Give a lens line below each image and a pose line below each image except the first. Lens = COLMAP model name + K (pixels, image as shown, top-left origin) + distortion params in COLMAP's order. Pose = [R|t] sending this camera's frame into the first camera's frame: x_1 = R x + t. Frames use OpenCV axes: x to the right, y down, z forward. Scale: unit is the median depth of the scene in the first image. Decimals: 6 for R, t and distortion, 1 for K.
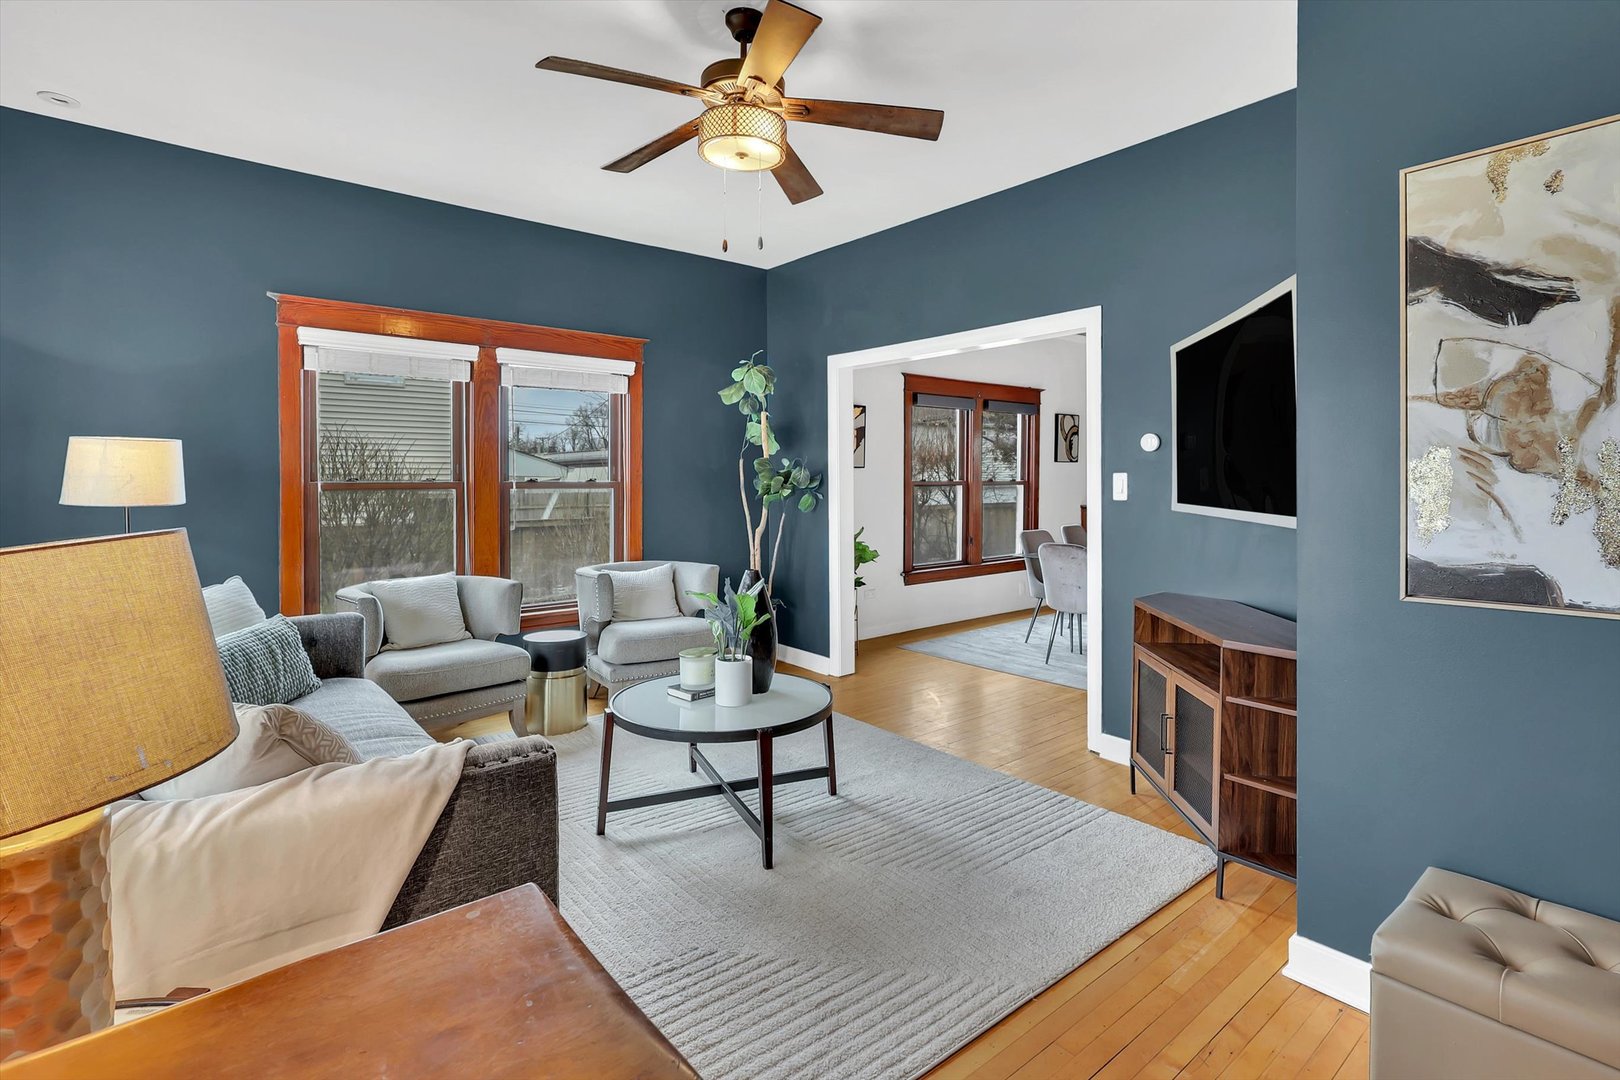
lens RADIAL K [[785.0, 0, 812.1], [0, 785.0, 483.9], [0, 0, 1]] dist [-0.002795, -0.000403]
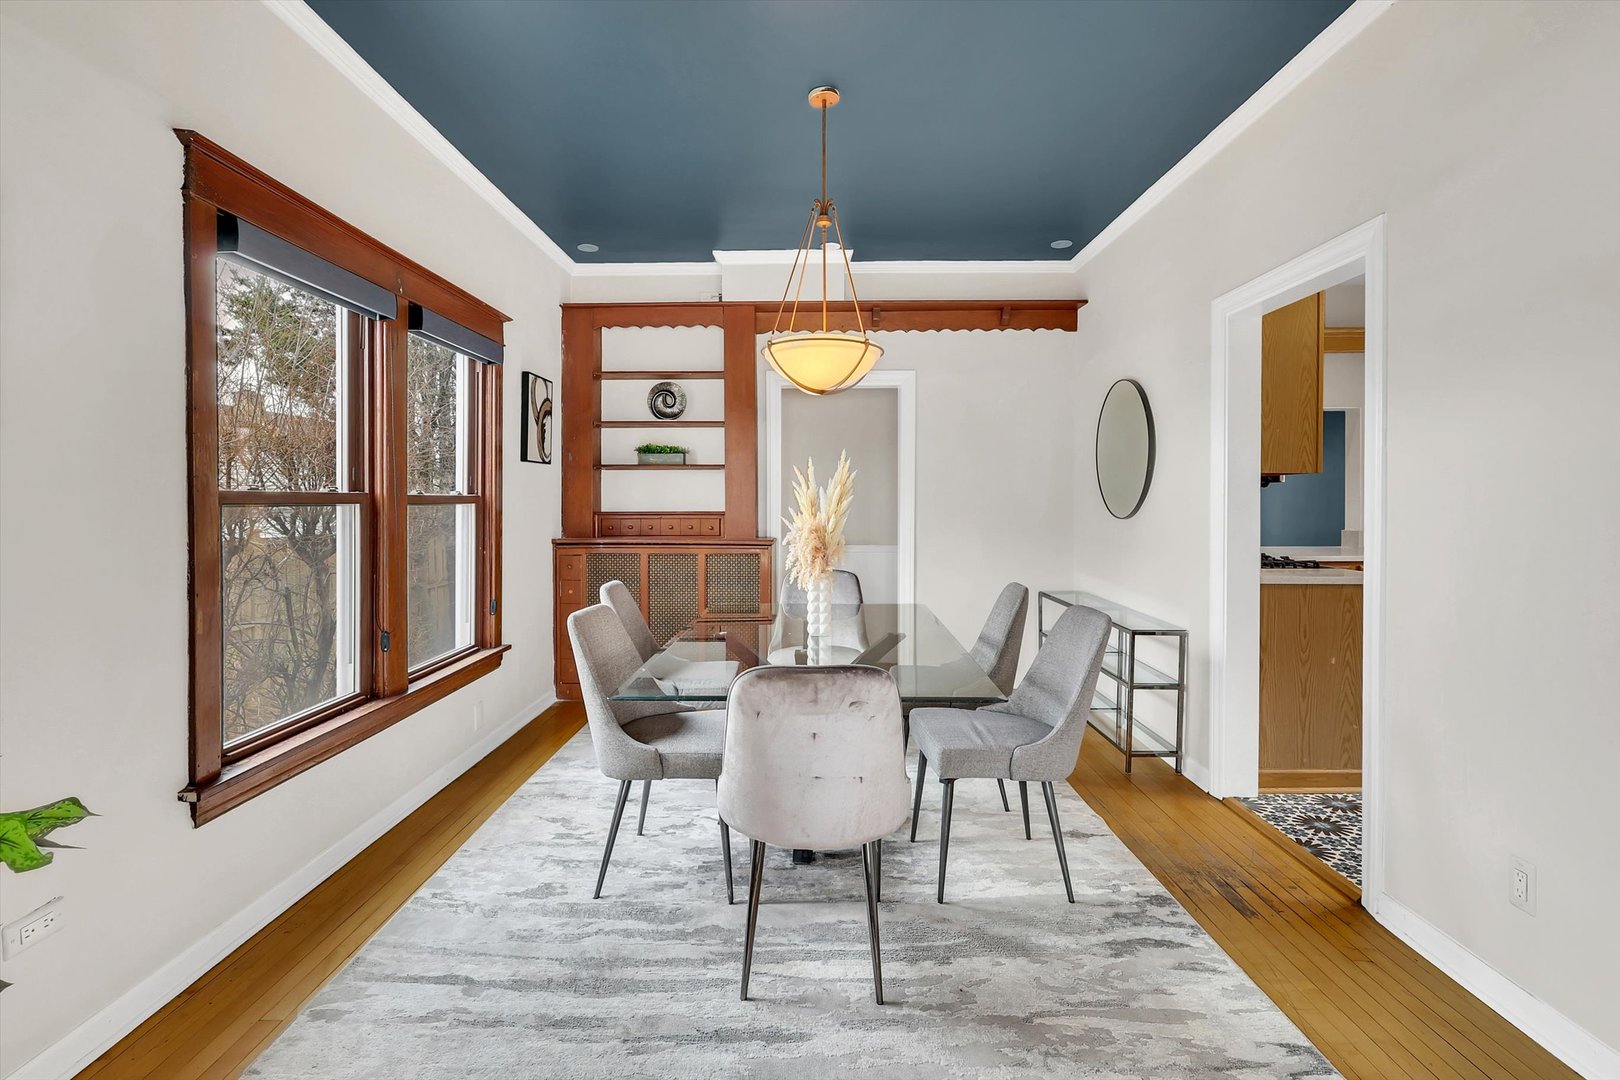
lens RADIAL K [[745.4, 0, 813.2], [0, 745.4, 506.0], [0, 0, 1]] dist [-0.002907, -0.000421]
pose [[0.630253, 0.002073, 0.776387, 0.083012], [-0.002961, 0.999996, -0.000266, 0.005728], [-0.776384, -0.002131, 0.630256, 1.115477]]
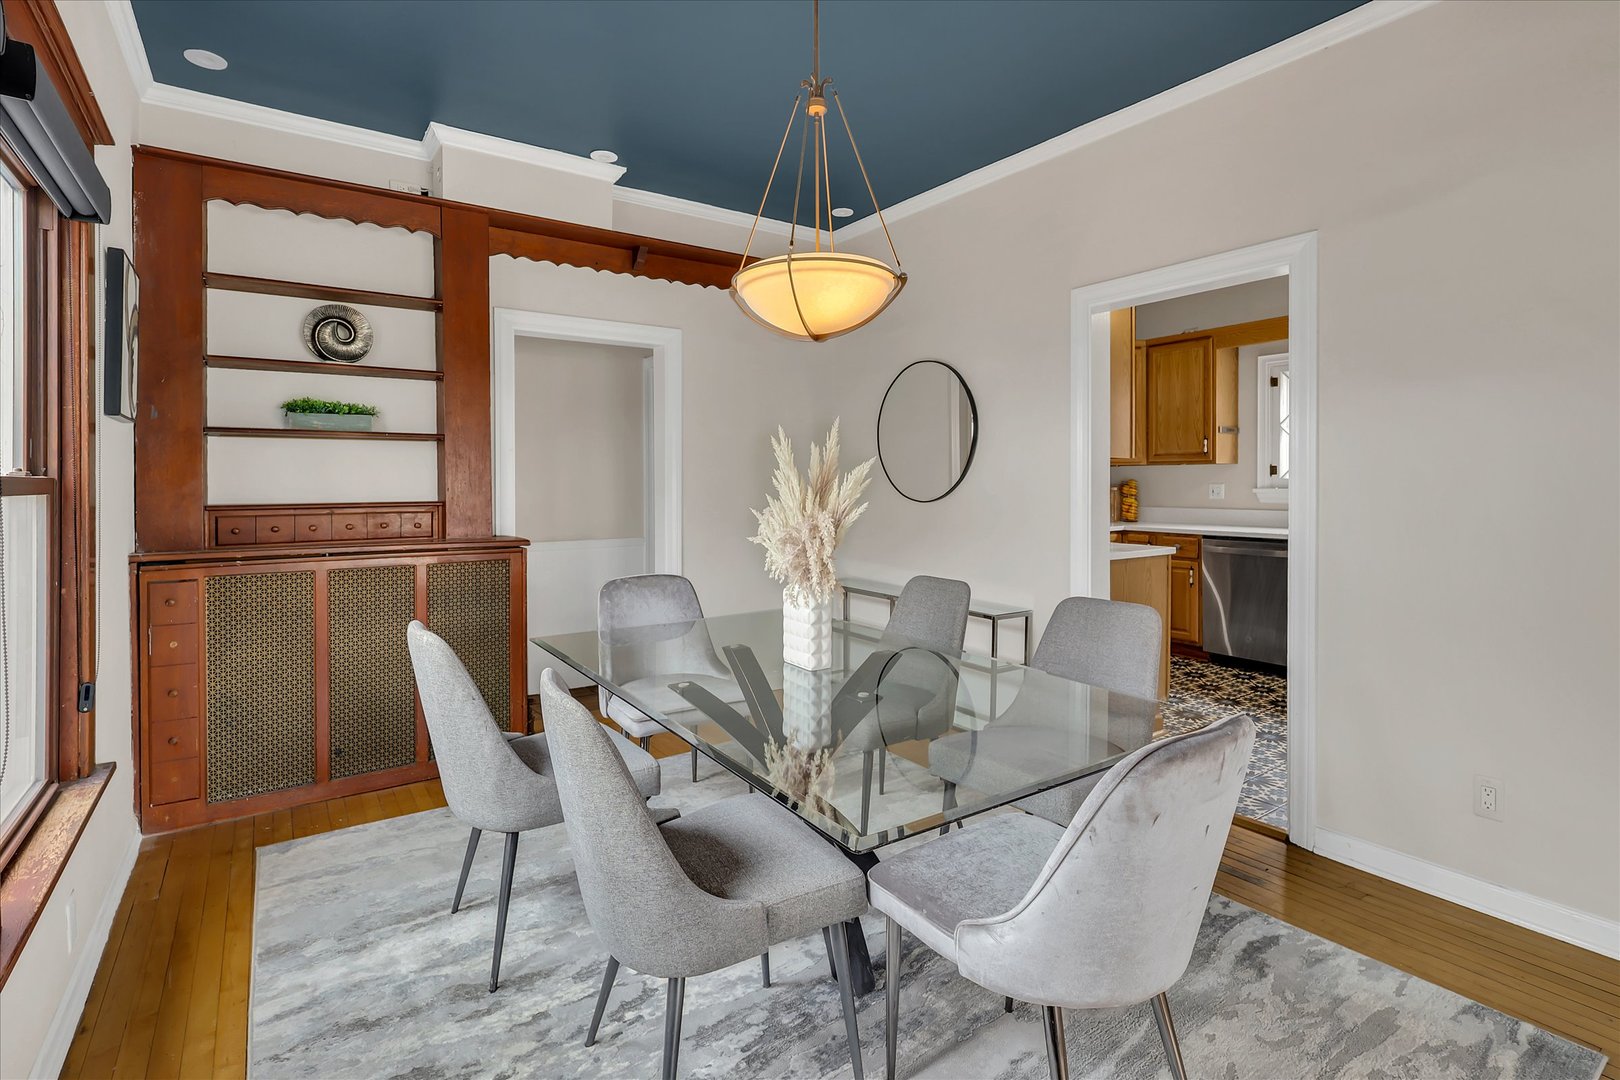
lens RADIAL K [[757.9, 0, 776.7], [0, 757.9, 490.7], [0, 0, 1]] dist [-0.000165, 0.000400]
pose [[0.078183, -0.000342, 0.996939, 0.110229], [0.006555, 0.999979, -0.000171, 0.004993], [-0.996917, 0.006548, 0.078183, 1.576029]]
